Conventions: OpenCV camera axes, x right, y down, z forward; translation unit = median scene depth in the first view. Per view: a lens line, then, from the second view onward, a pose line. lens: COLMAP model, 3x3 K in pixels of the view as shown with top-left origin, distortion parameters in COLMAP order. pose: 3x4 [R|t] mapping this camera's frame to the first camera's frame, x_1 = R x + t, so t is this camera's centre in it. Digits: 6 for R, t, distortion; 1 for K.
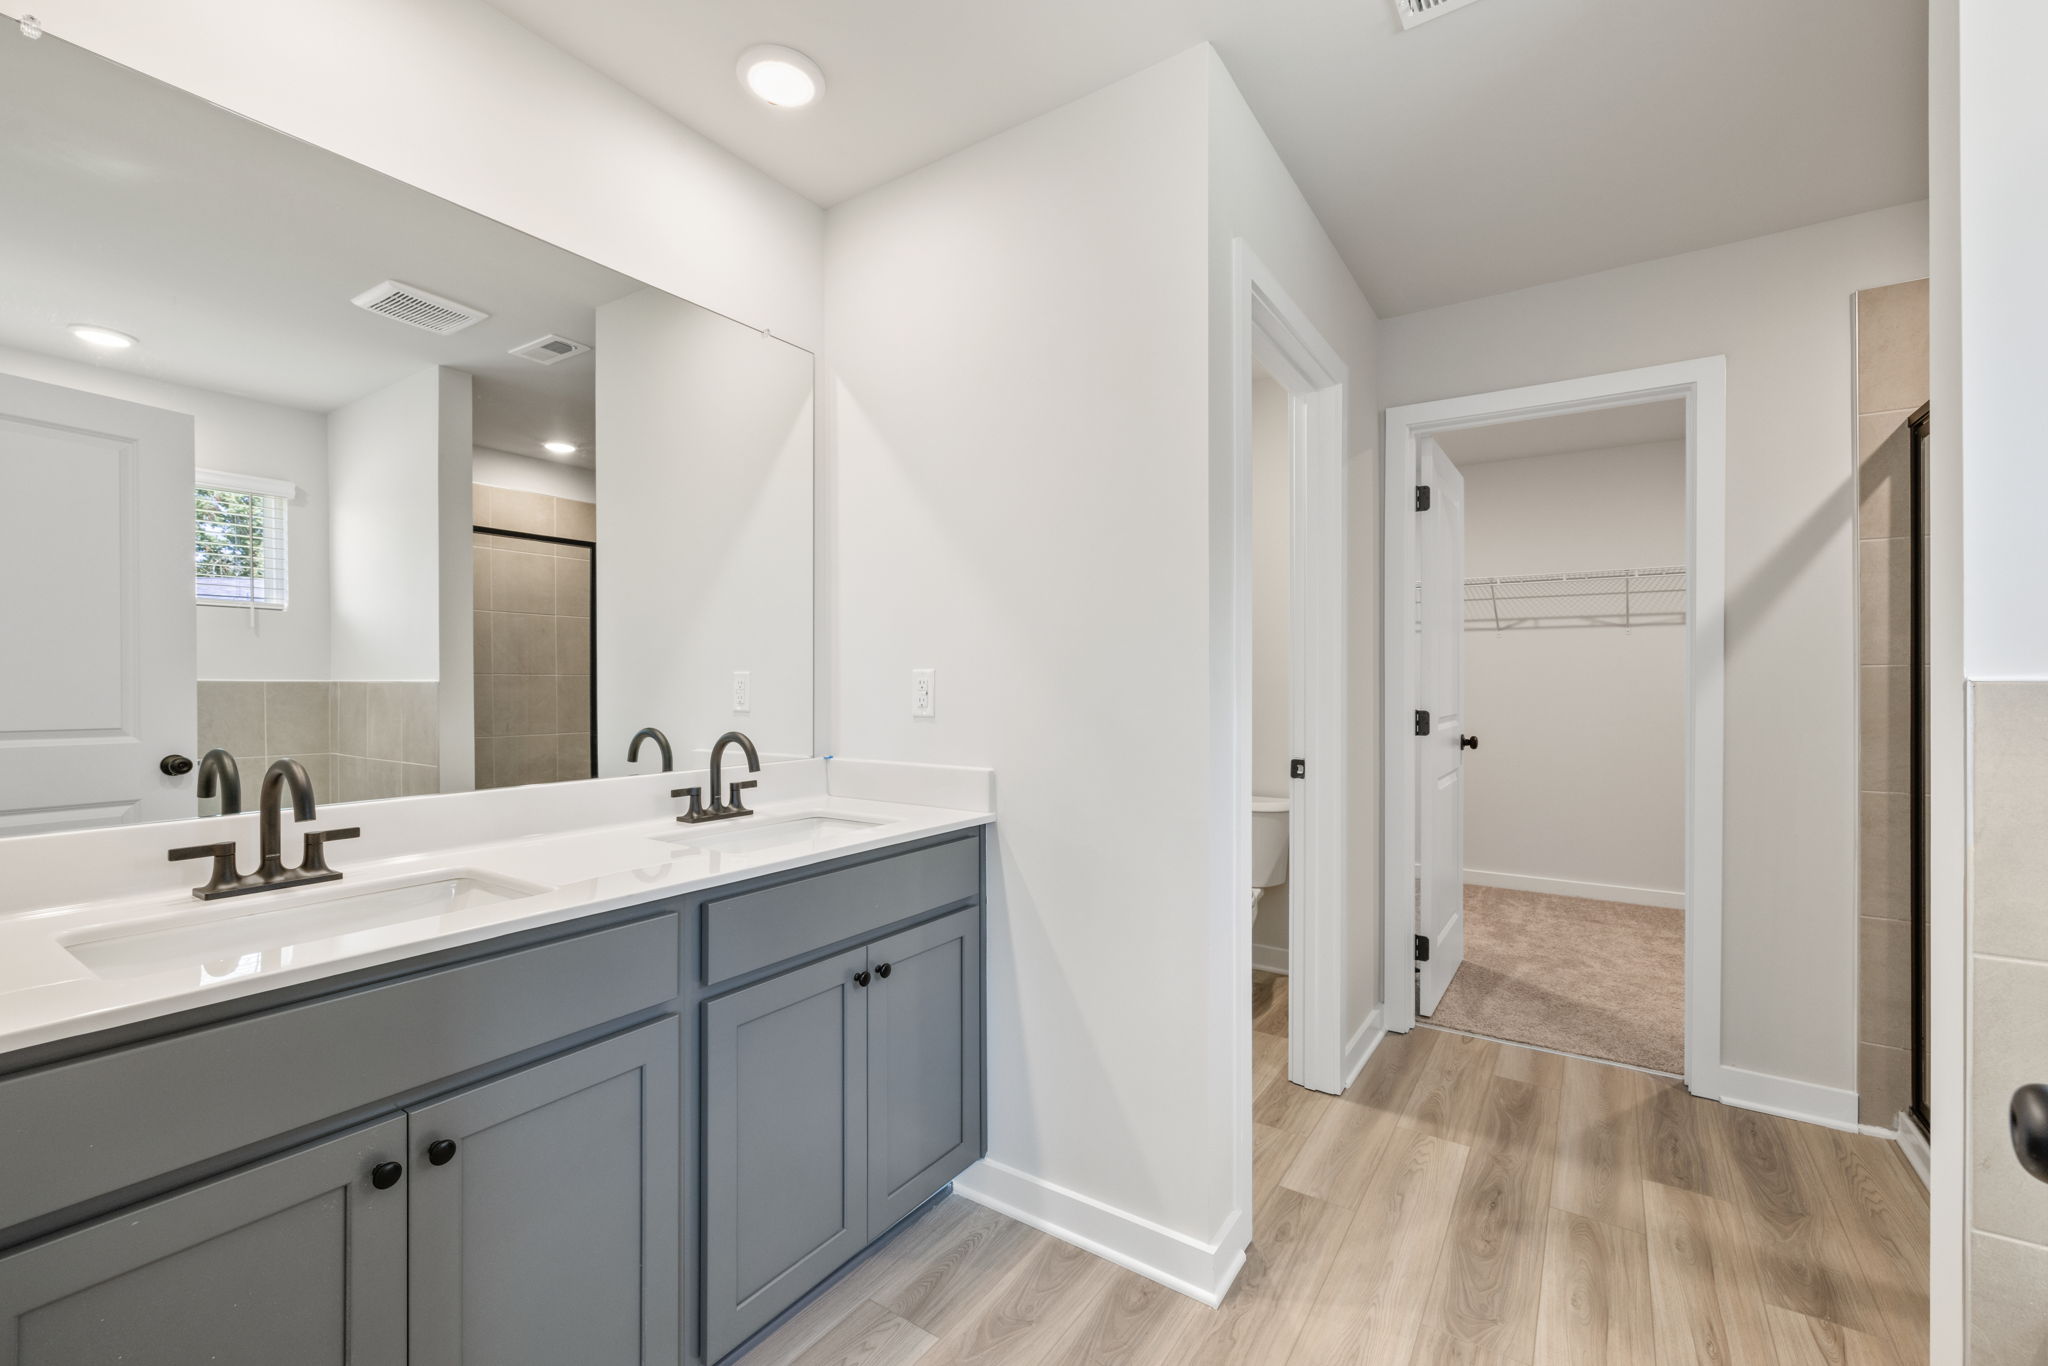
lens RADIAL K [[861.3, 0, 1021.4], [0, 861.3, 670.3], [0, 0, 1]] dist [0.000906, -0.000204]
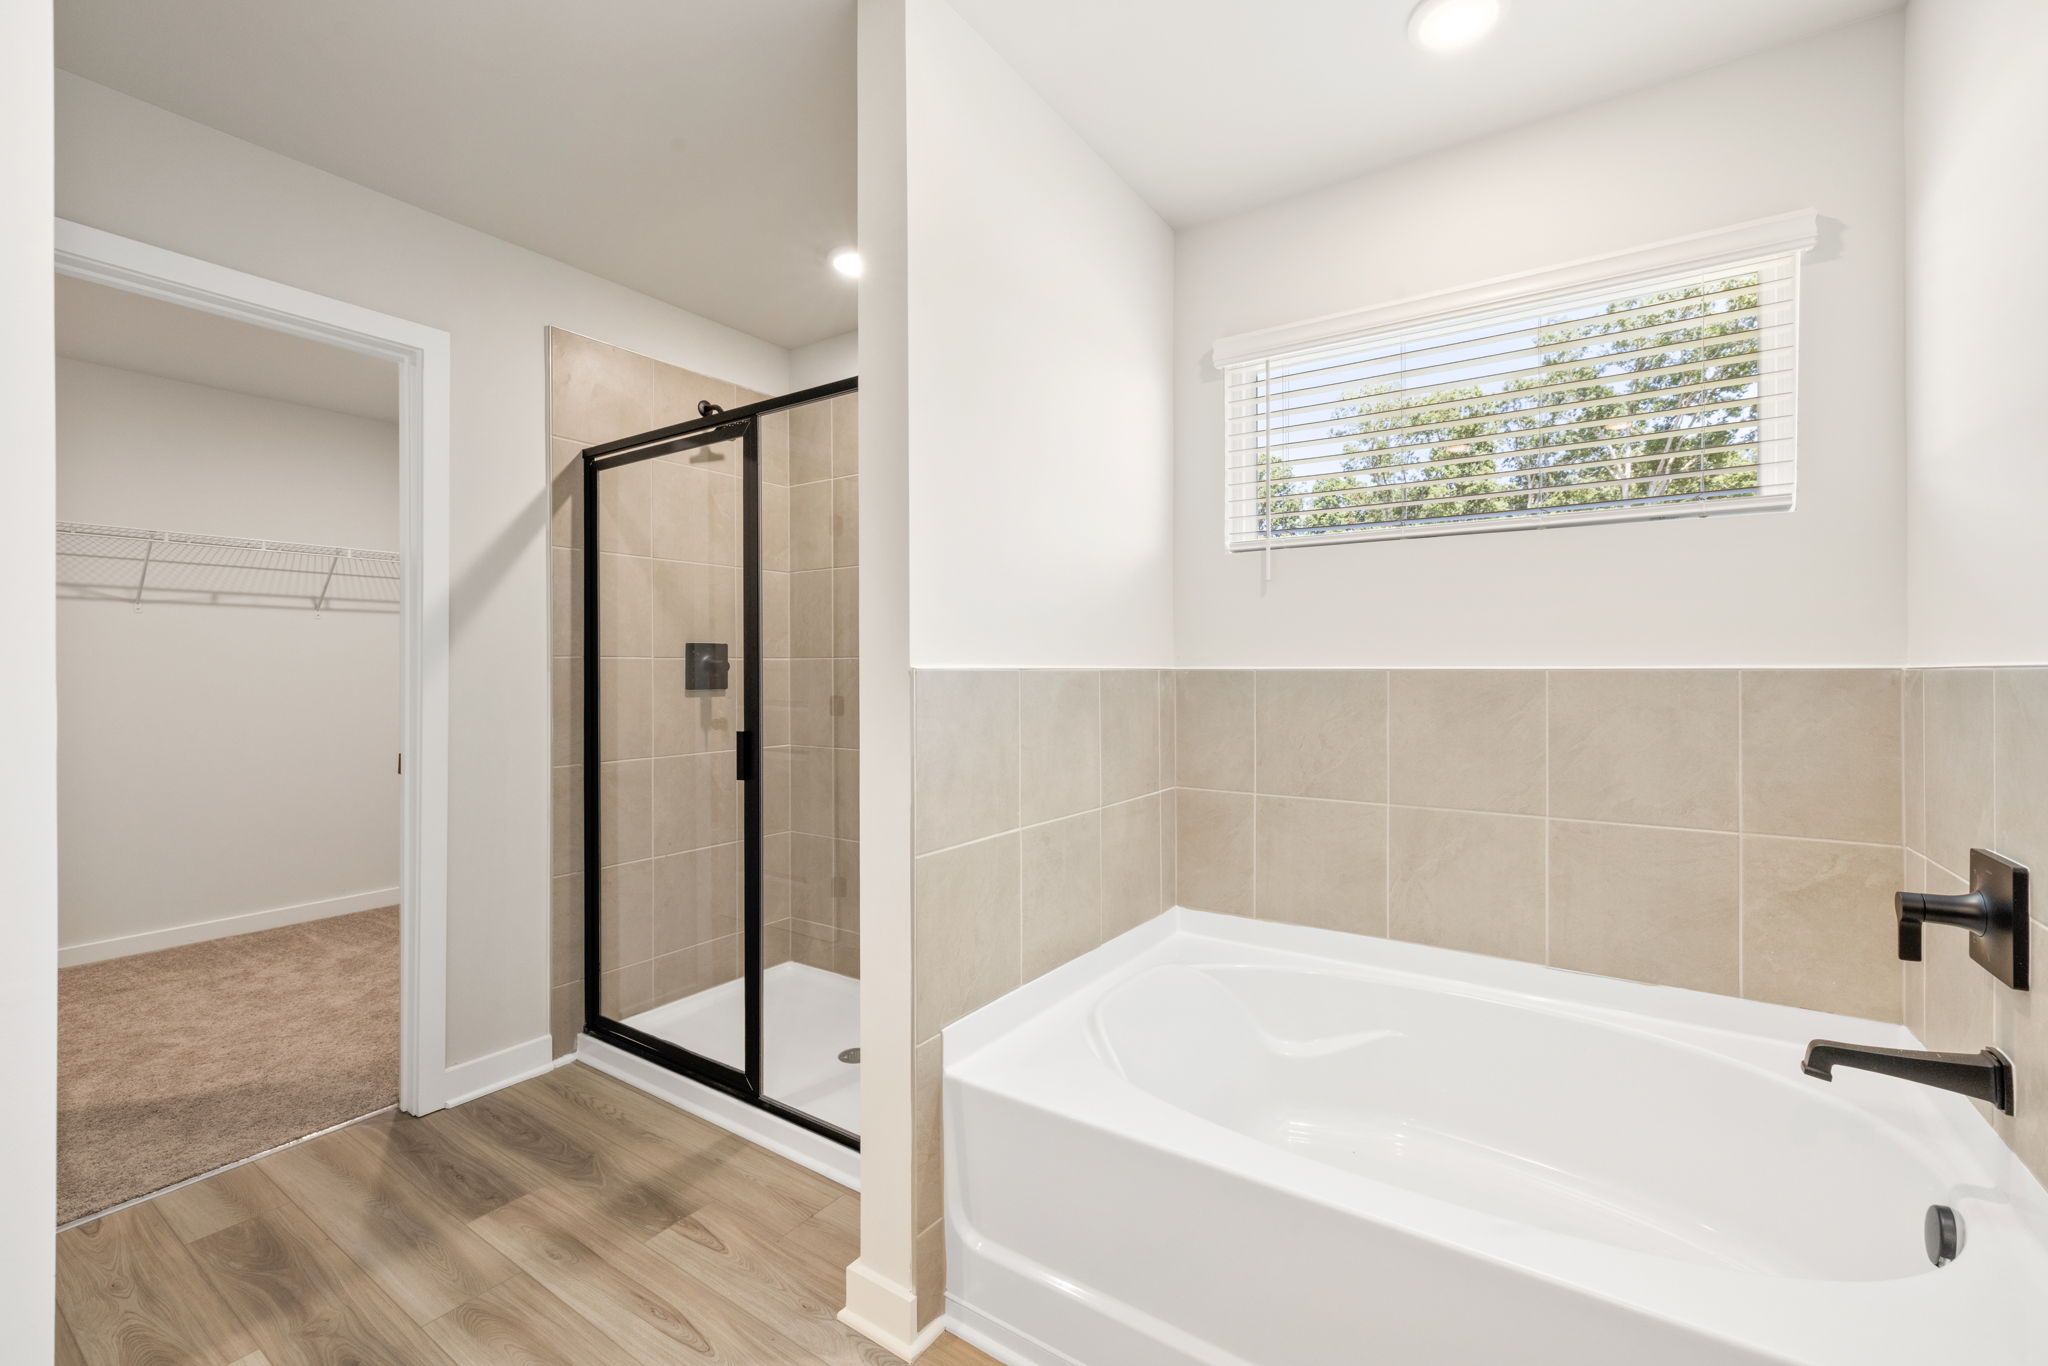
lens RADIAL K [[861.3, 0, 1021.4], [0, 861.3, 670.3], [0, 0, 1]] dist [0.000906, -0.000204]
pose [[0.000069, -0.001514, 0.999999, -0.159623], [-0.008375, 0.999964, 0.001515, 0.005539], [-0.999965, -0.008375, 0.000056, 0.383995]]
